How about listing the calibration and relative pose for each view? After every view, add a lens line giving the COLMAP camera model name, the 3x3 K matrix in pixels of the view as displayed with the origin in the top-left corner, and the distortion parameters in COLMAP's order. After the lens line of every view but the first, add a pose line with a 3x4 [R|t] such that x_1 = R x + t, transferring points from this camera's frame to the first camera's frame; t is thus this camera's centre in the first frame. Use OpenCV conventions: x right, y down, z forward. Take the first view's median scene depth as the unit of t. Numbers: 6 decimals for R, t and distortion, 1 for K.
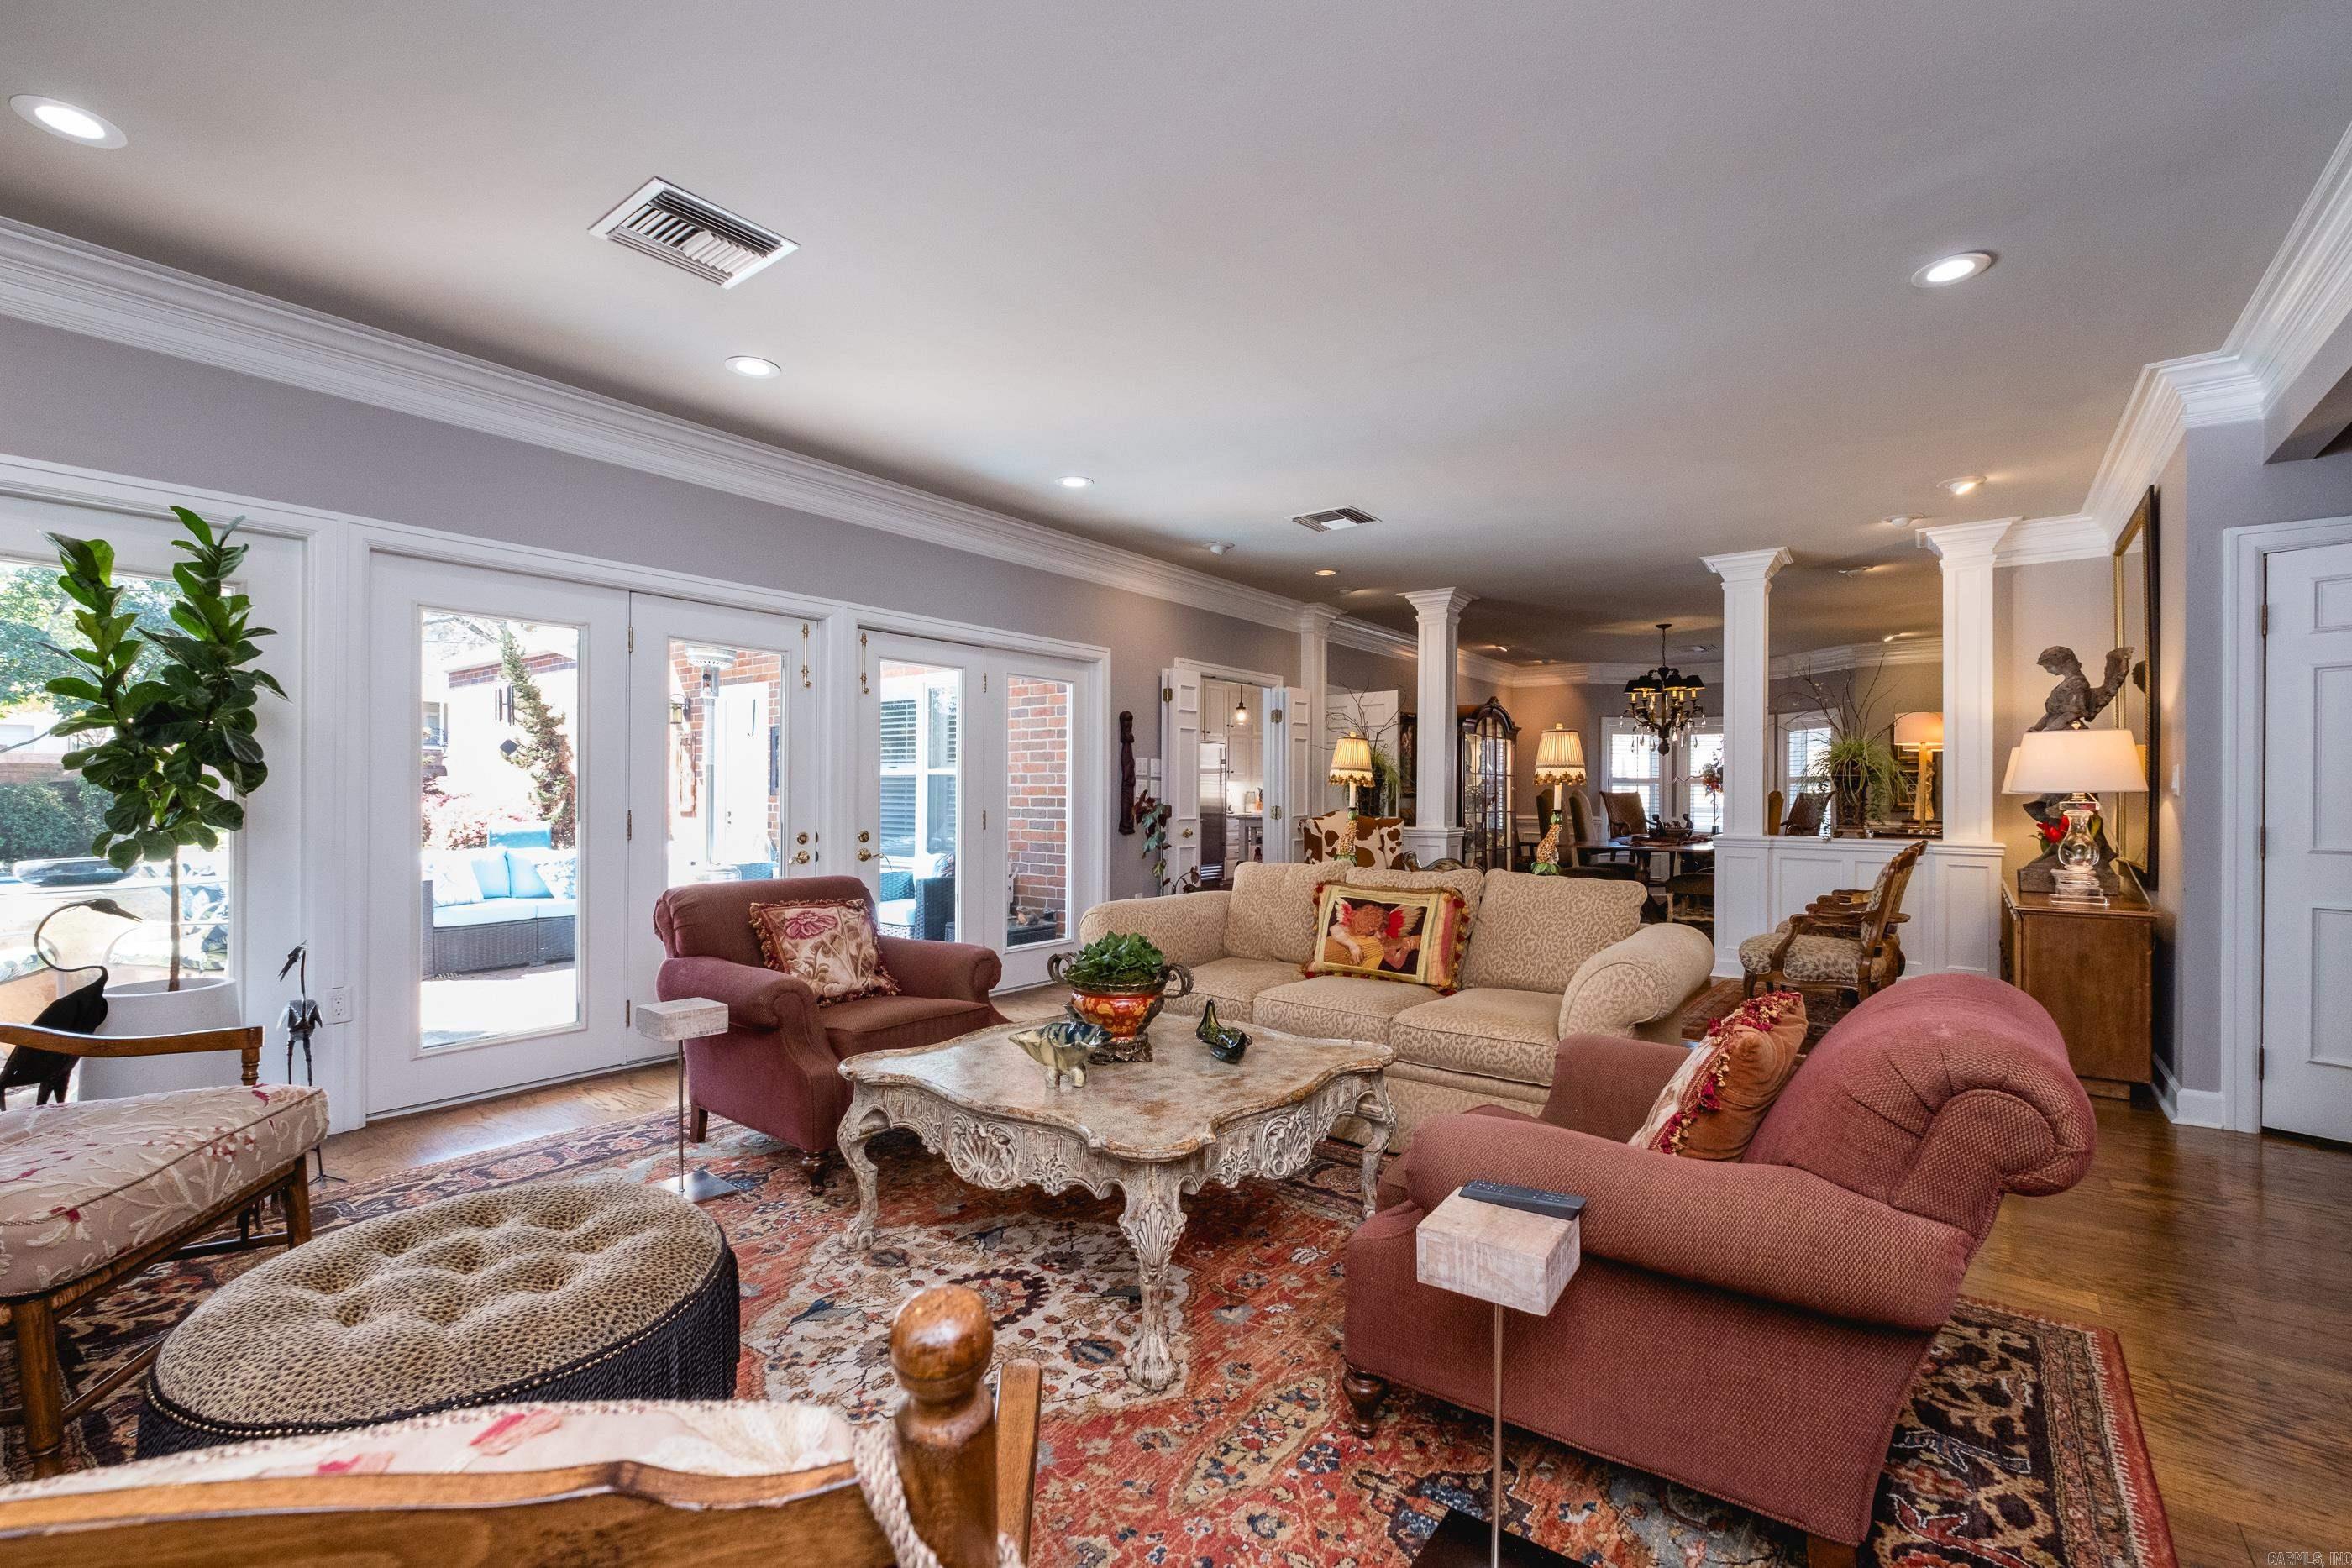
lens RADIAL K [[1026.5, 0, 1192.5], [0, 1026.5, 785.8], [0, 0, 1]] dist [0.008535, -0.004383]
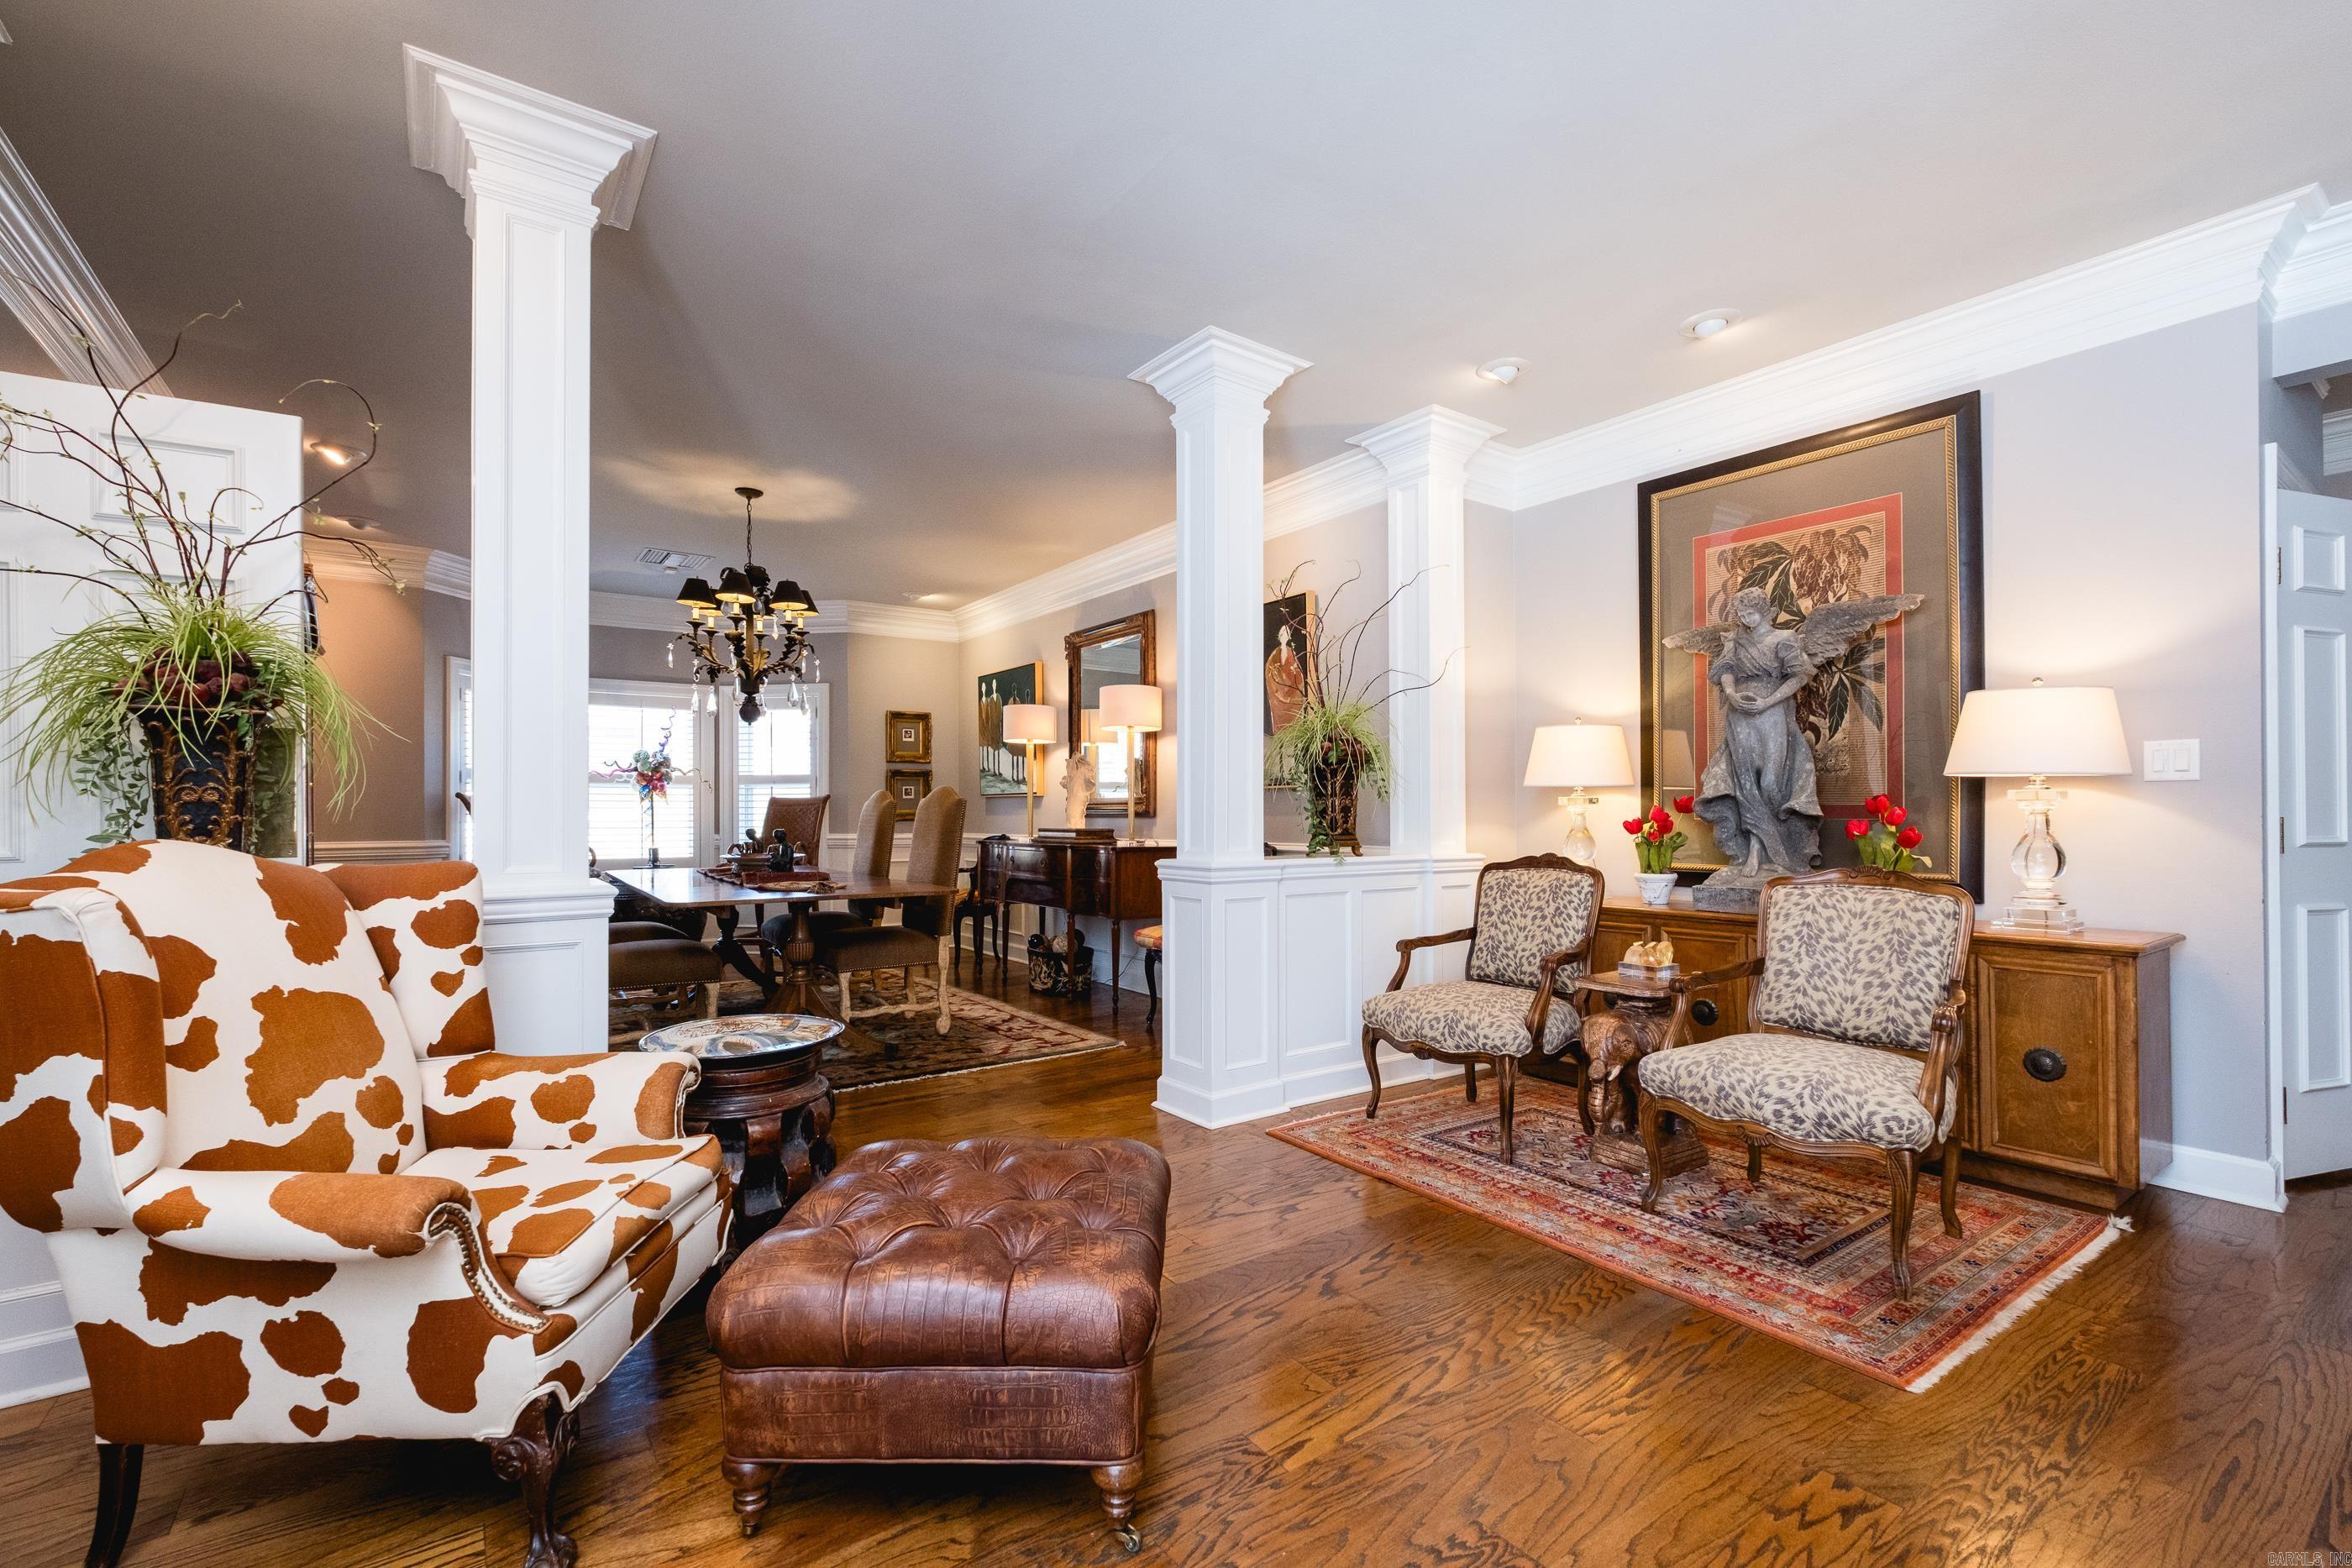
lens RADIAL K [[1026.5, 0, 1169.0], [0, 1026.5, 798.6], [0, 0, 1]] dist [0.008535, -0.004383]
pose [[0.287916, 0.007730, 0.957624, -0.004848], [-0.003771, 0.999969, -0.006938, 0.013151], [-0.957648, -0.001614, 0.287936, 0.599534]]
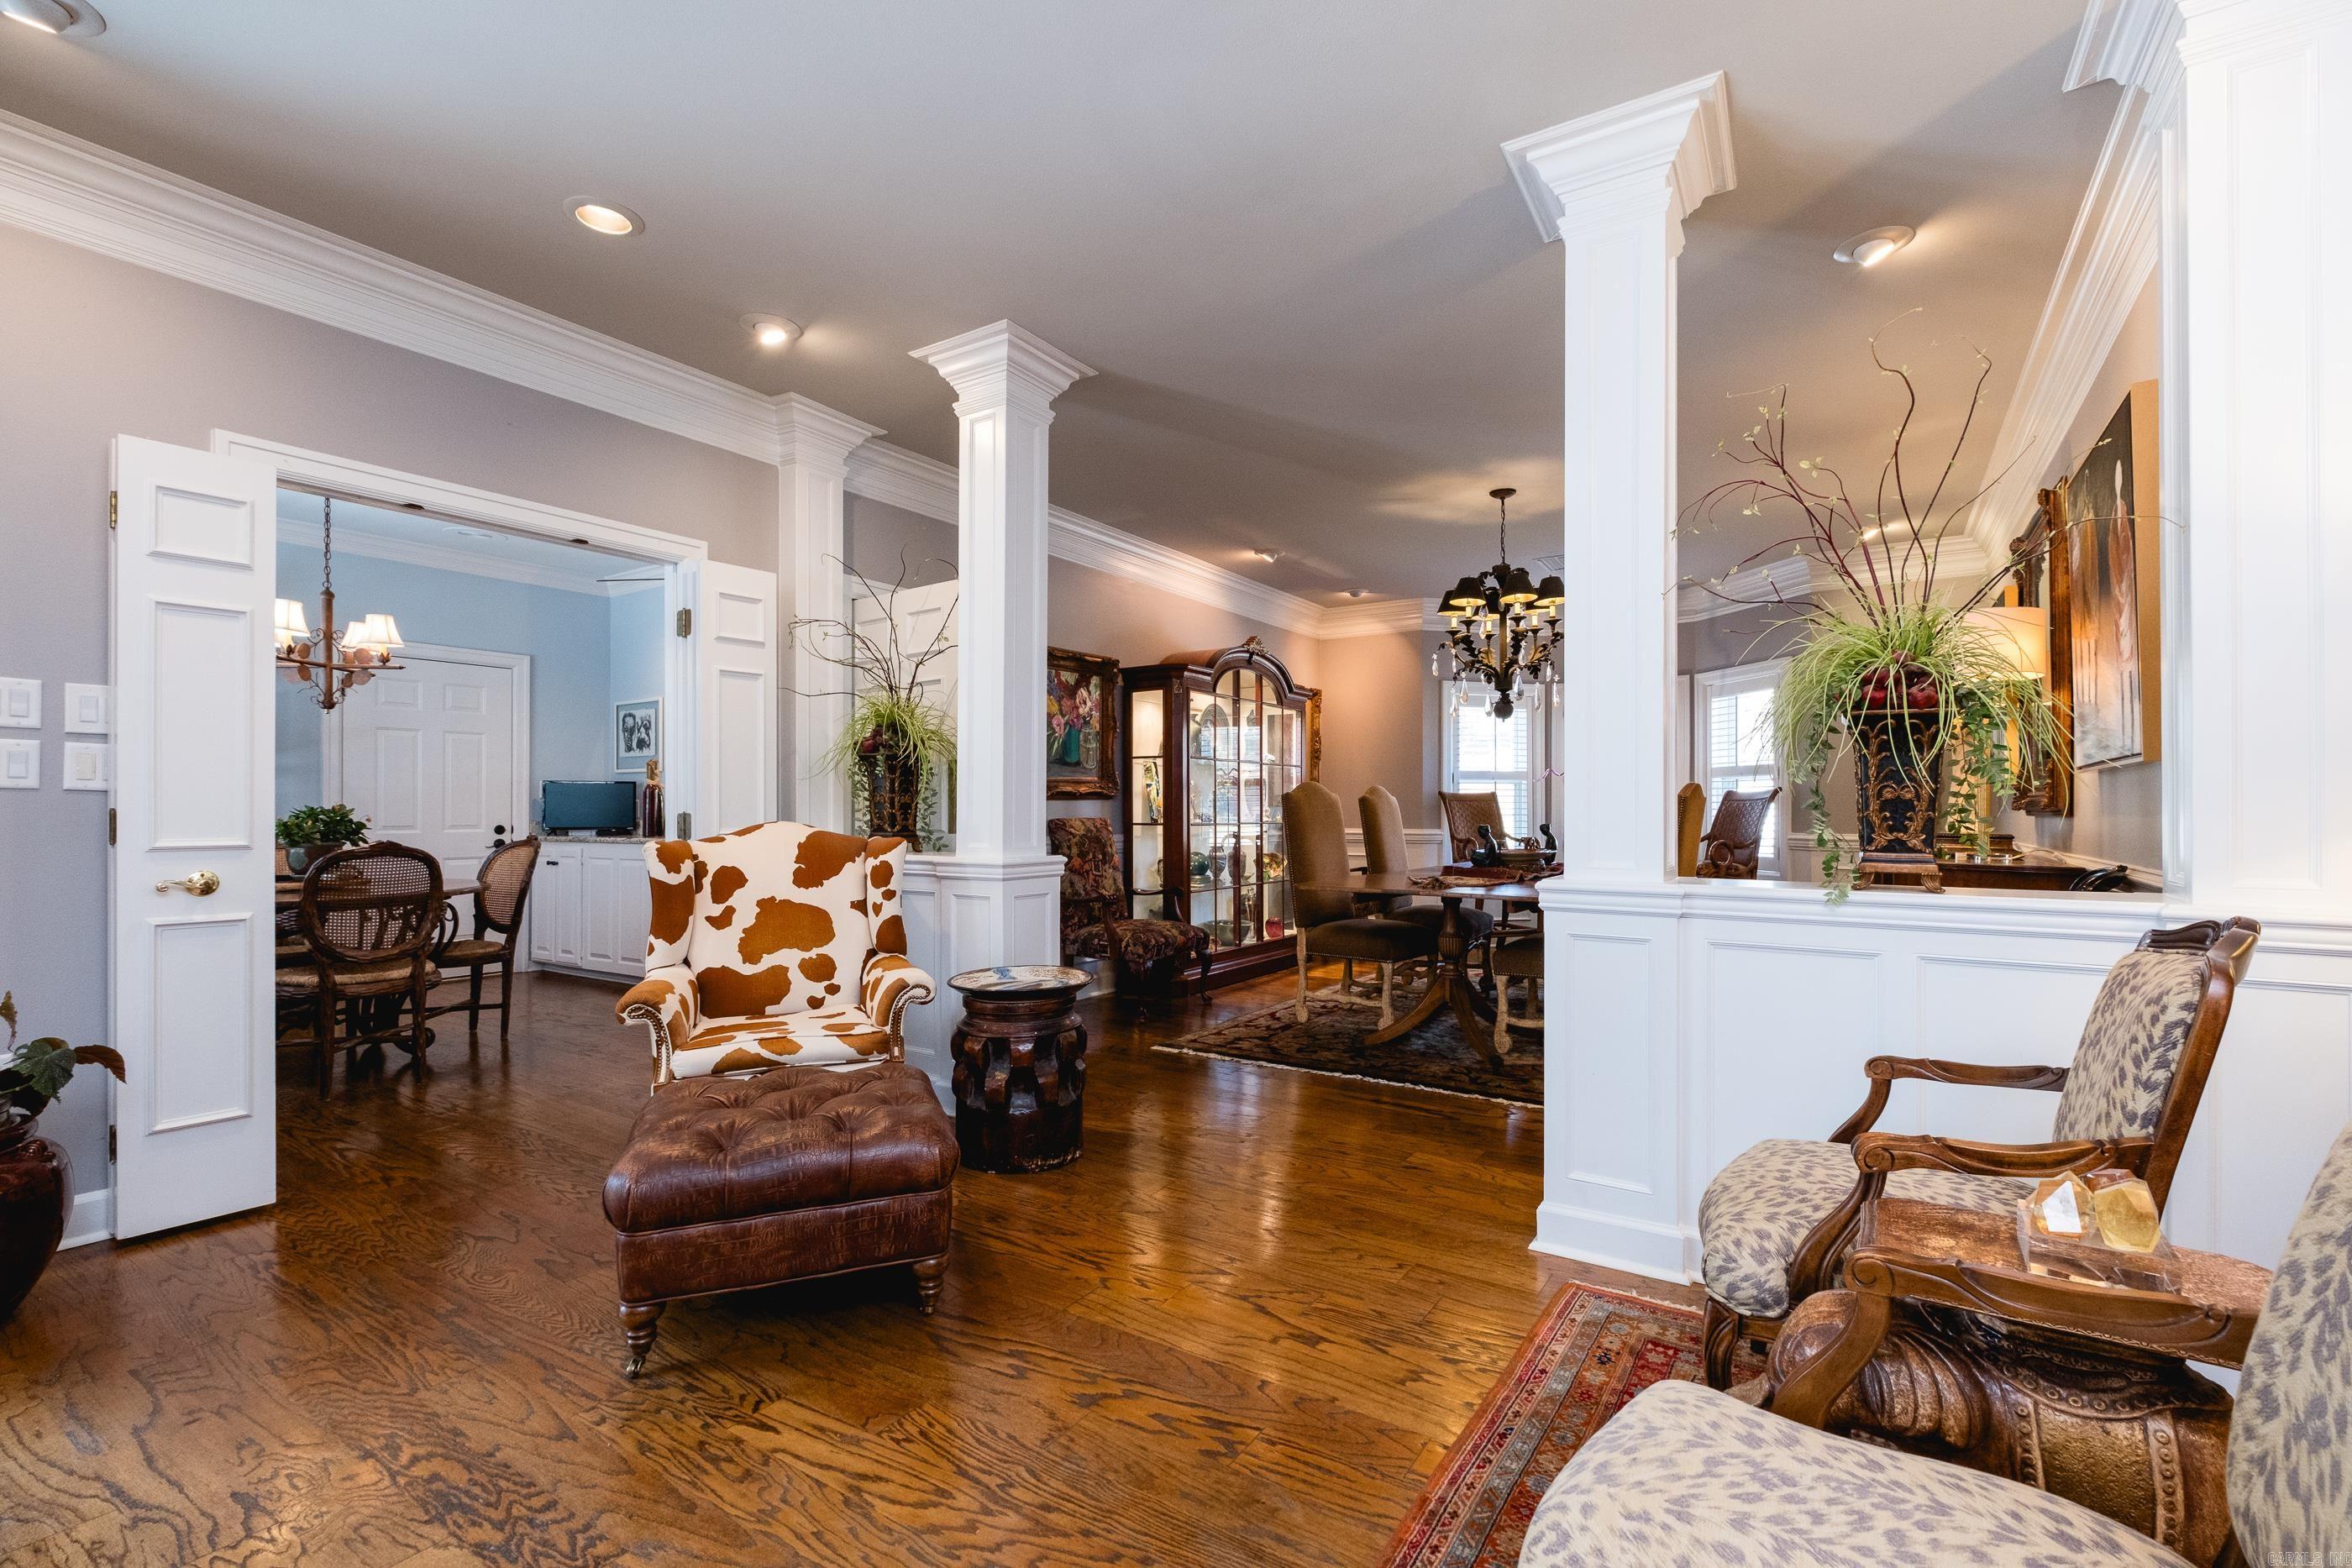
lens RADIAL K [[1026.5, 0, 1213.4], [0, 1026.5, 795.4], [0, 0, 1]] dist [0.008535, -0.004383]
pose [[0.996599, -0.003839, 0.082320, 0.244578], [0.004175, 0.999984, -0.003912, 0.012450], [-0.082304, 0.004243, 0.996598, 0.435204]]
